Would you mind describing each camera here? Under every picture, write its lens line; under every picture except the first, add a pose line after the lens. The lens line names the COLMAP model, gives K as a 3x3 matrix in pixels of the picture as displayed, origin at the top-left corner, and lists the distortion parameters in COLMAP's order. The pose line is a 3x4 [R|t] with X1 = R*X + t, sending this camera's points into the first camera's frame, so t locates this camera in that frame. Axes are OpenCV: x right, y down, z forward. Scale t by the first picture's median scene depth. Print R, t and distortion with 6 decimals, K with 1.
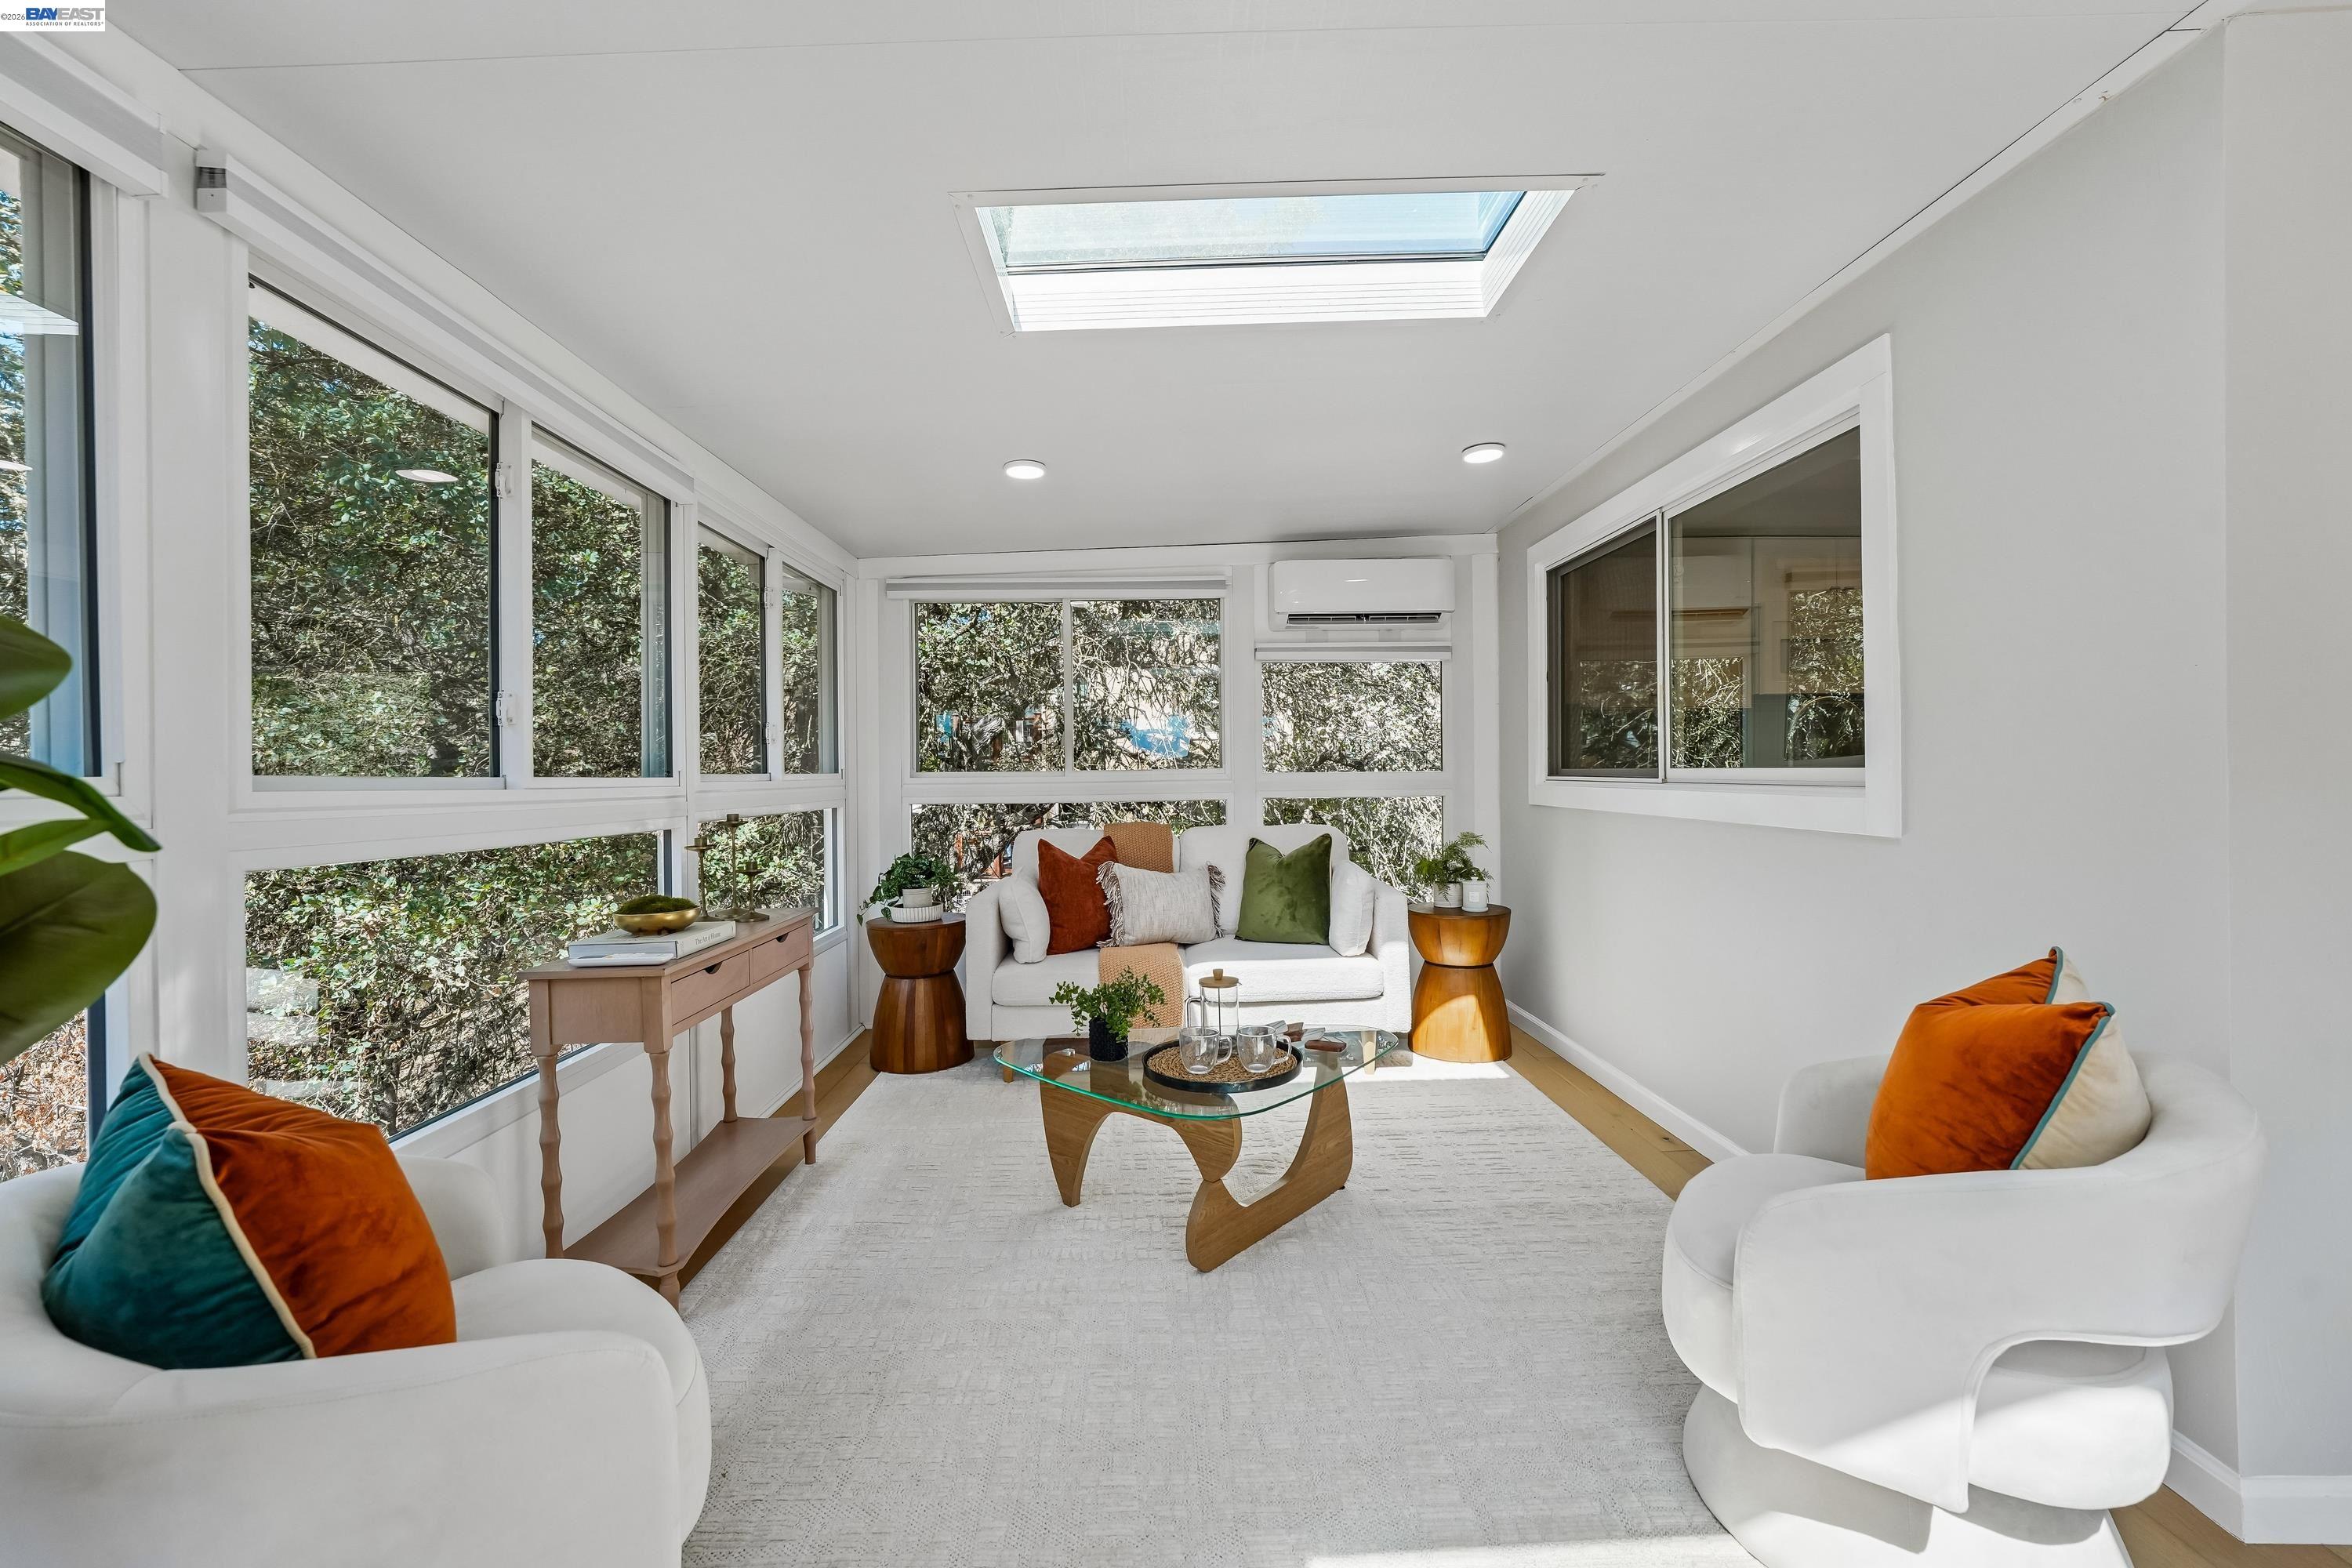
lens RADIAL K [[945.0, 0, 1166.4], [0, 945.0, 776.1], [0, 0, 1]] dist [-0.008034, 0.000030]
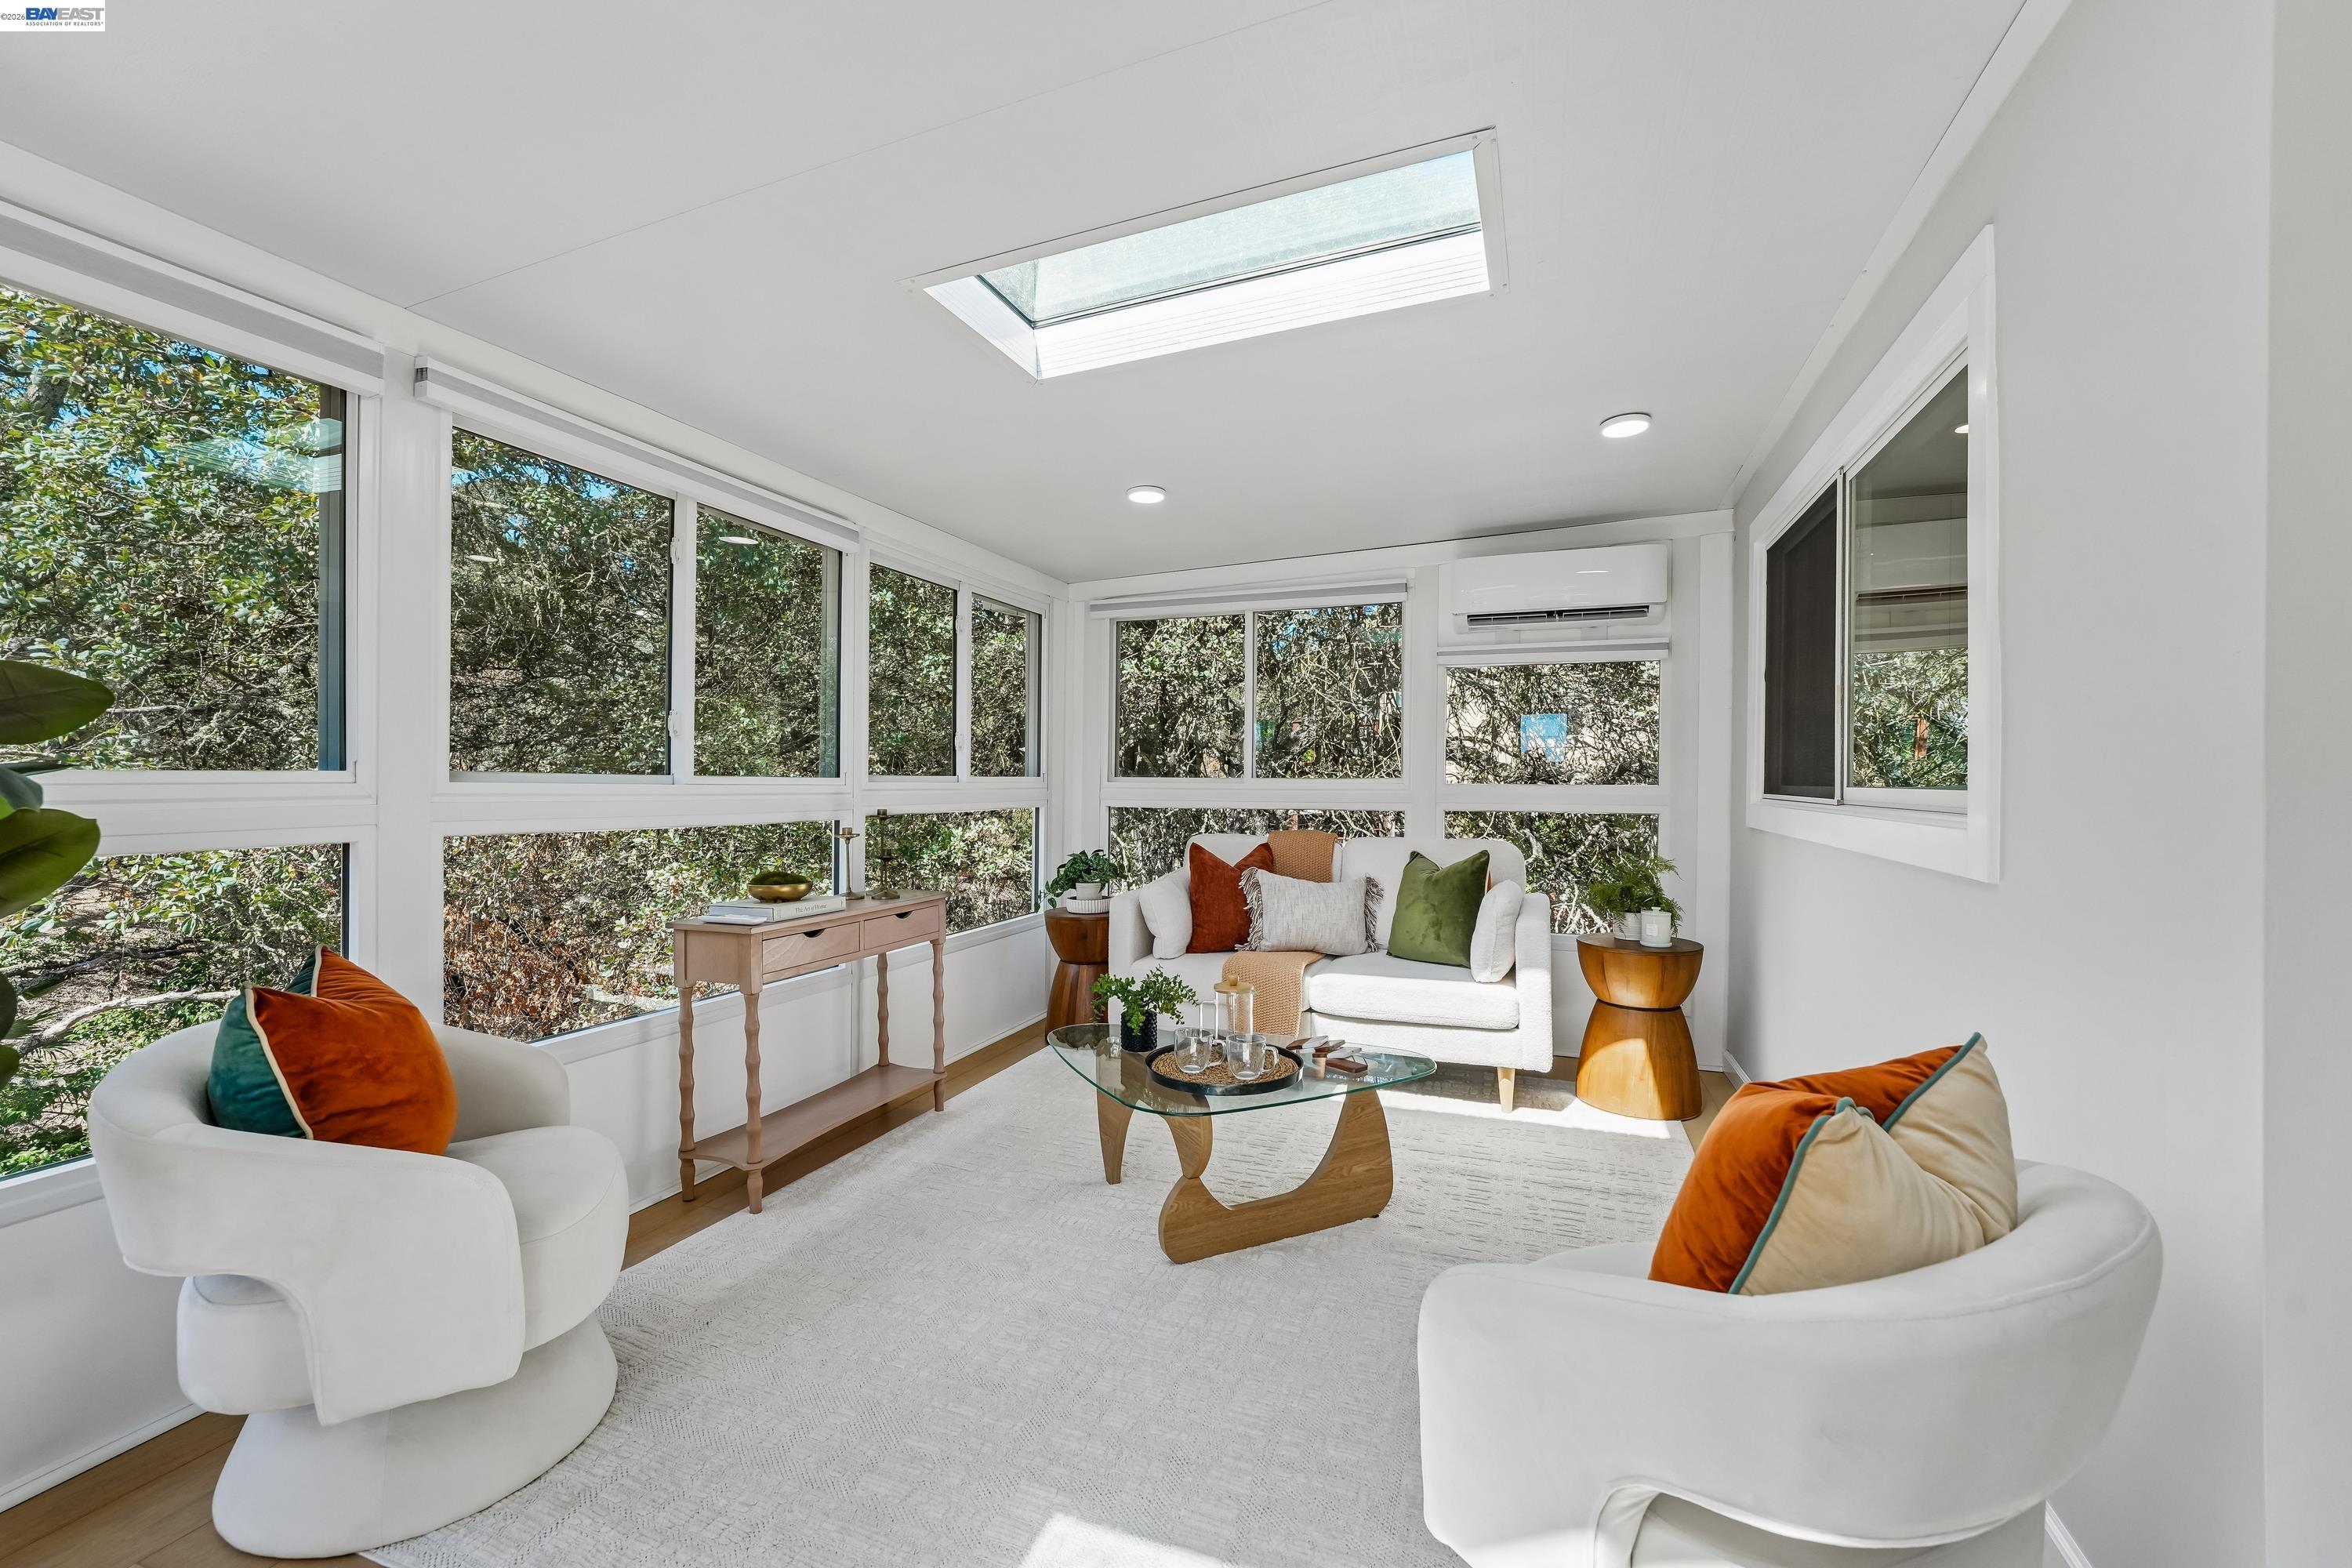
lens RADIAL K [[944.5, 0, 1171.3], [0, 944.5, 783.5], [0, 0, 1]] dist [-0.010270, 0.000108]
pose [[0.924755, 0.018687, -0.380103, 0.261468], [-0.018355, 0.999821, 0.004497, -0.003440], [0.380119, 0.002818, 0.924933, 0.024280]]
